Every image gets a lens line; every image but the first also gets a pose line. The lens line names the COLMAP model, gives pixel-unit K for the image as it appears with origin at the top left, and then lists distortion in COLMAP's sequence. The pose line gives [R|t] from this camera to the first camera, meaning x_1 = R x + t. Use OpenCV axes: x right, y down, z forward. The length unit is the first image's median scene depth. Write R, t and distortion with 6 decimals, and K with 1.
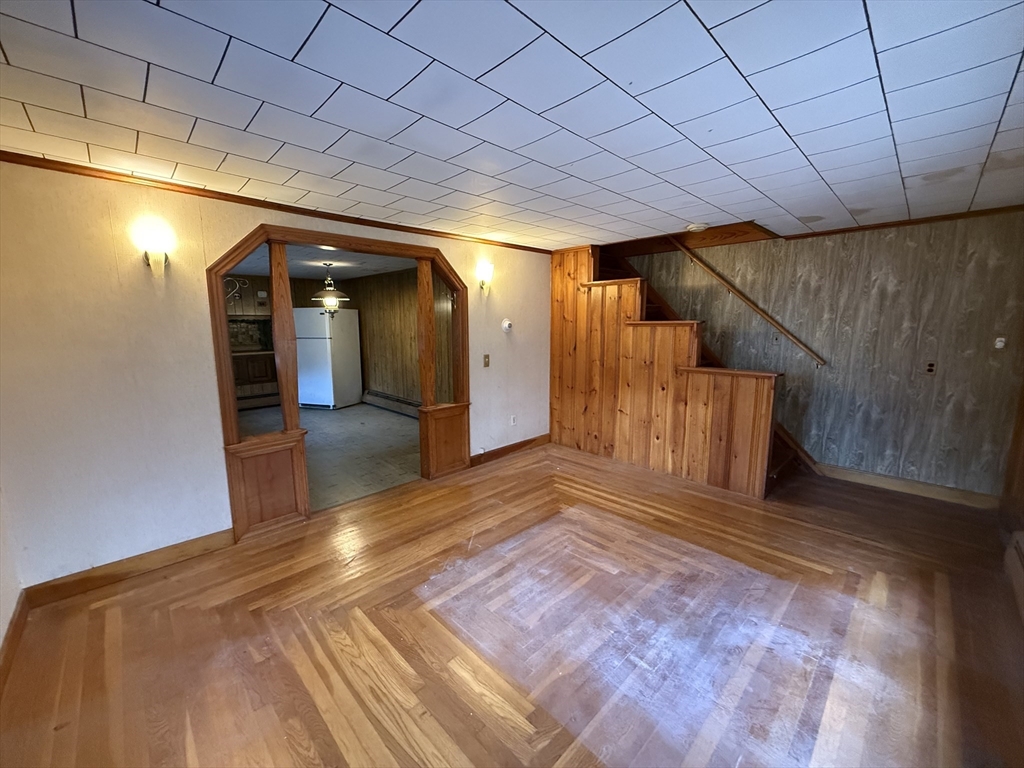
lens RADIAL K [[408.8, 0, 510.7], [0, 408.8, 384.0], [0, 0, 1]] dist [0.001387, 0.000155]
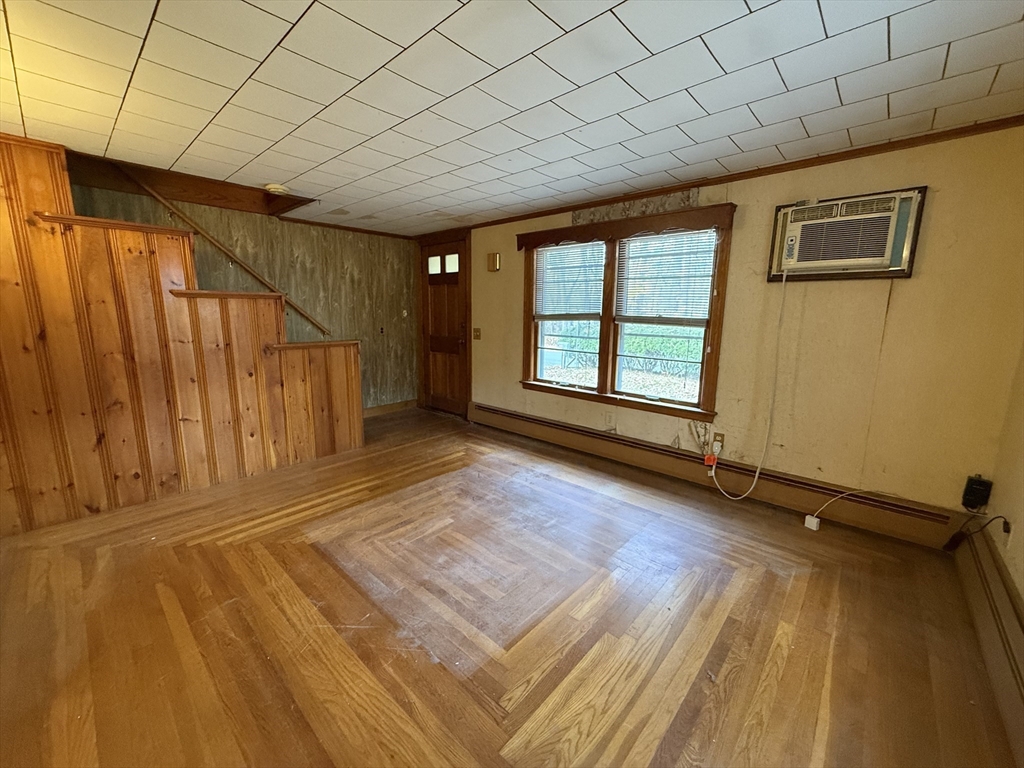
lens RADIAL K [[408.8, 0, 510.4], [0, 408.8, 382.8], [0, 0, 1]] dist [0.001387, 0.000155]
pose [[-0.054928, -0.171461, 0.983659, -0.580539], [0.141103, 0.973926, 0.177643, -0.054592], [-0.988470, 0.148555, -0.029302, 0.616411]]
